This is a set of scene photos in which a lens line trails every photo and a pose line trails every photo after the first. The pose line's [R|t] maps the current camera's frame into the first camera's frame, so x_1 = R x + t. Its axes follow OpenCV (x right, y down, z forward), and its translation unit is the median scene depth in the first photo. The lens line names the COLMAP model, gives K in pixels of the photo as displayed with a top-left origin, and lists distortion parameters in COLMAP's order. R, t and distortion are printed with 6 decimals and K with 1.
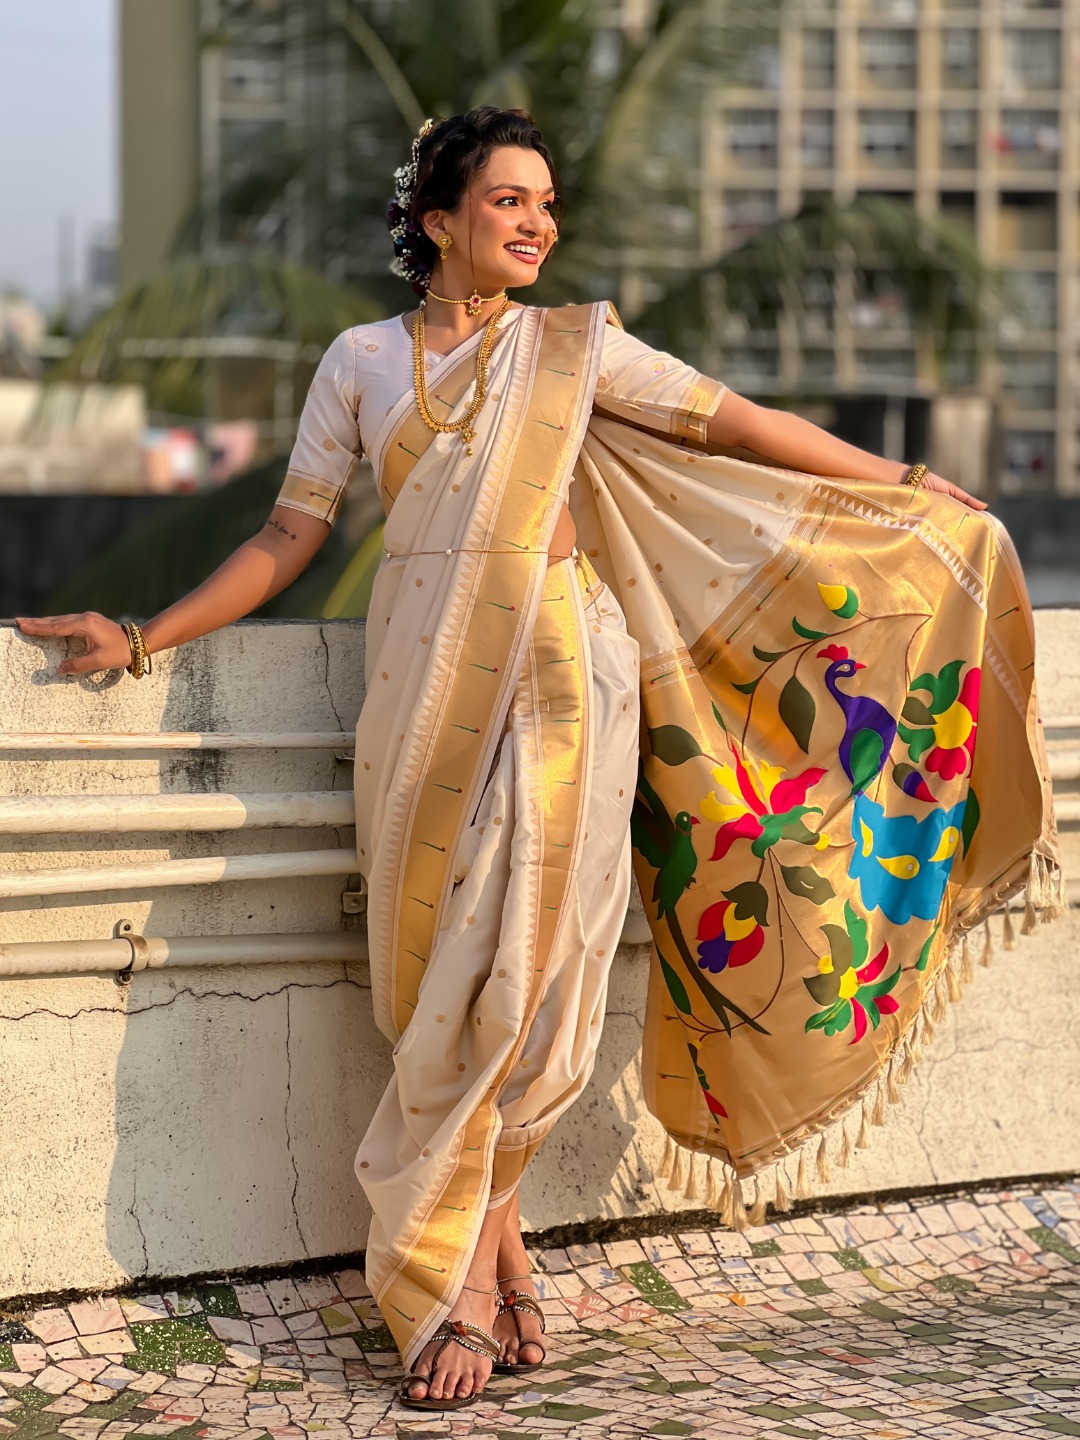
lens RADIAL K [[3932.8, 0, 564.5], [0, 3932.8, 637.8], [0, 0, 1]] dist [0.527940, -4.042427]
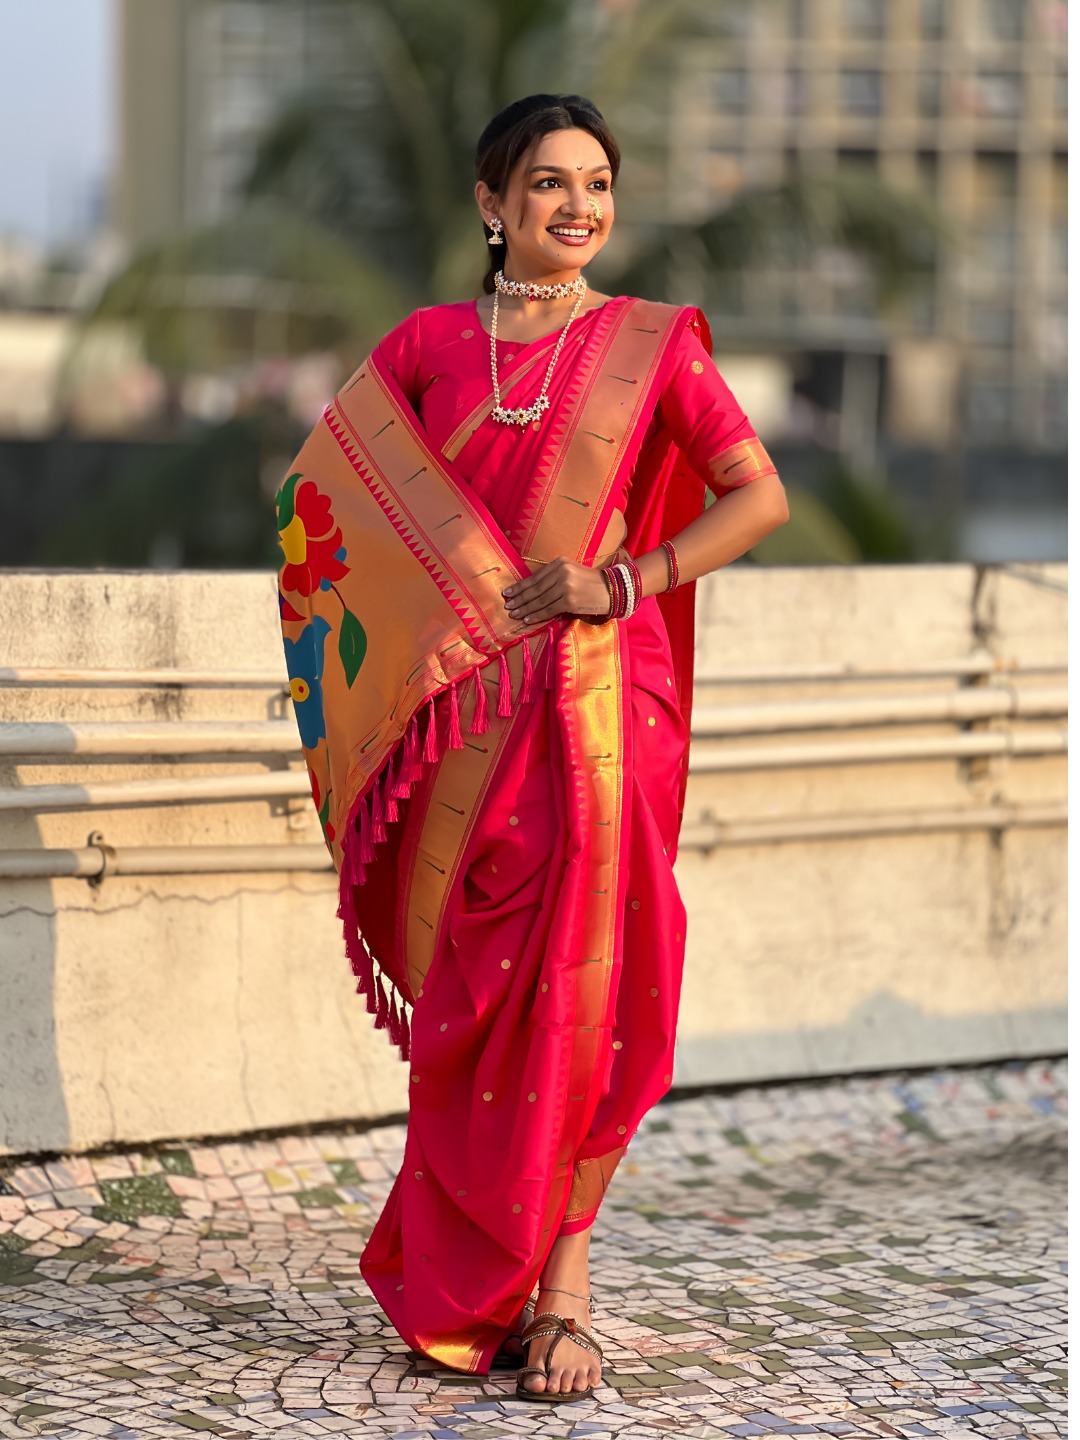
lens RADIAL K [[3886.7, 0, 541.0], [0, 3886.7, 641.1], [0, 0, 1]] dist [0.513994, -3.631401]
pose [[0.999931, 0.011448, -0.002733, 0.019486], [-0.011398, 0.999781, 0.017552, -0.005005], [0.002934, -0.017520, 0.999842, -0.128275]]
